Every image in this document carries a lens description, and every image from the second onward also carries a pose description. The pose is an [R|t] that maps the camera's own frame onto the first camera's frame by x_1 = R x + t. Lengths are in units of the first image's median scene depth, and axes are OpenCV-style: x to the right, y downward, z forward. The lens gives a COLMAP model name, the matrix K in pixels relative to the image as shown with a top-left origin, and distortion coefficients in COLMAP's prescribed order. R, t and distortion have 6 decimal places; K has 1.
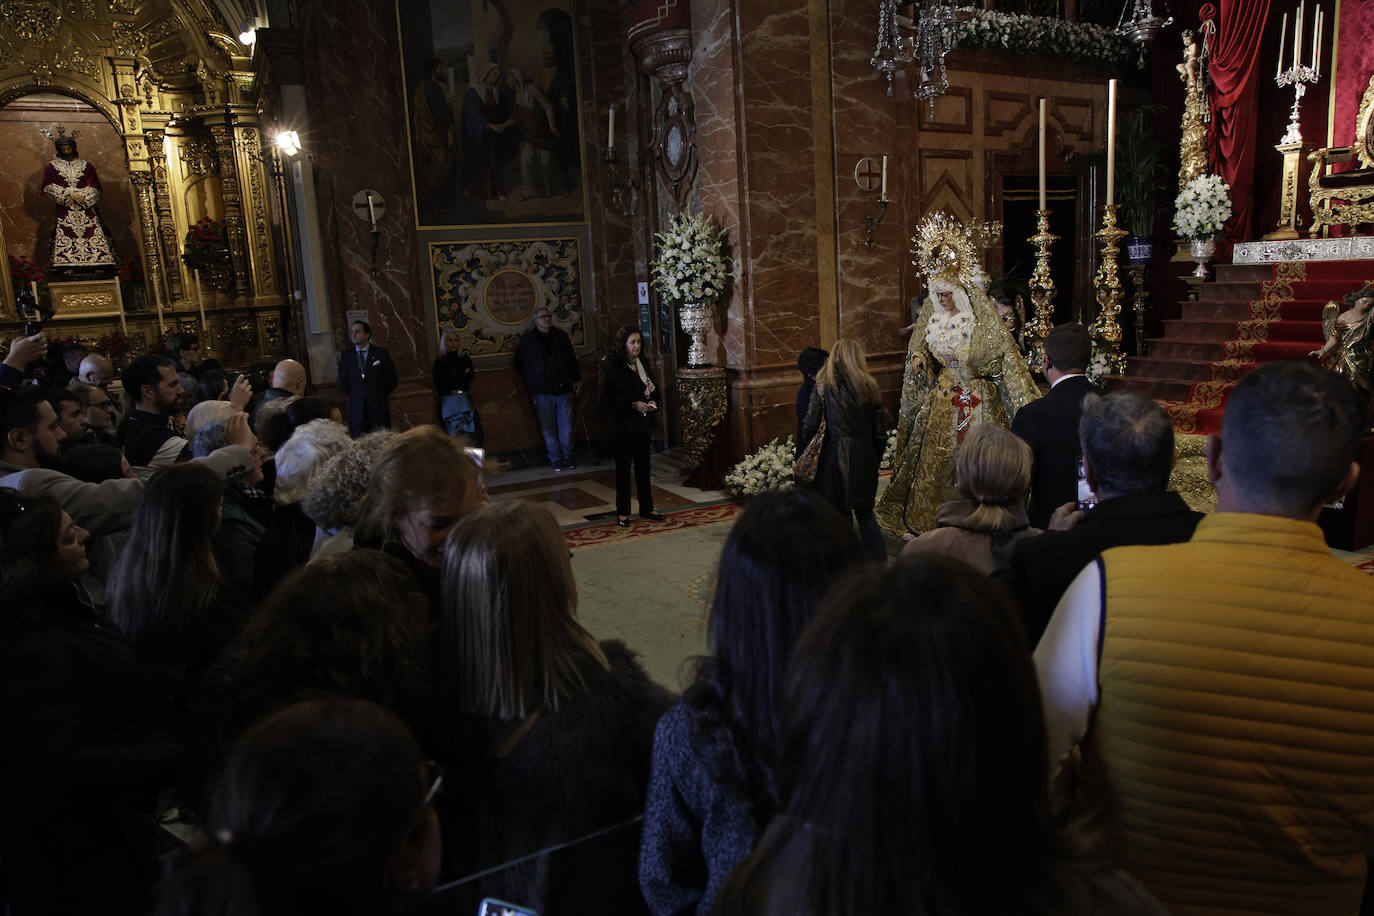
lens RADIAL K [[990.6, 0, 707.0], [0, 990.6, 467.5], [0, 0, 1]] dist [-0.075888, 0.061660]
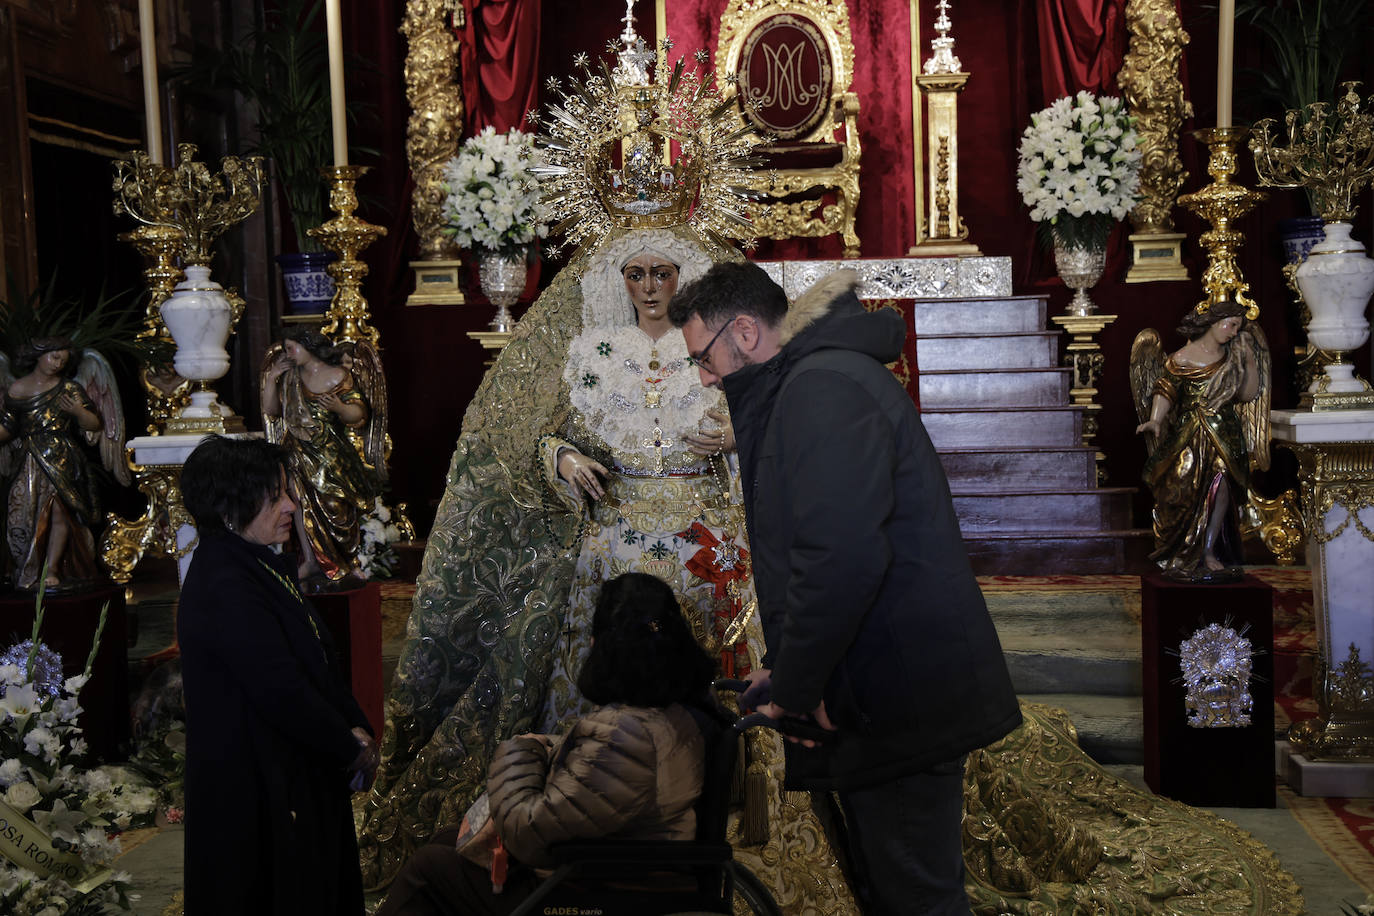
lens RADIAL K [[1857.9, 0, 705.8], [0, 1857.9, 458.7], [0, 0, 1]] dist [0.154983, 0.091963]
pose [[0.568547, -0.009833, 0.822592, -0.209678], [0.160143, 0.982122, -0.098945, -0.027031], [-0.806913, 0.187987, 0.559958, 0.424646]]
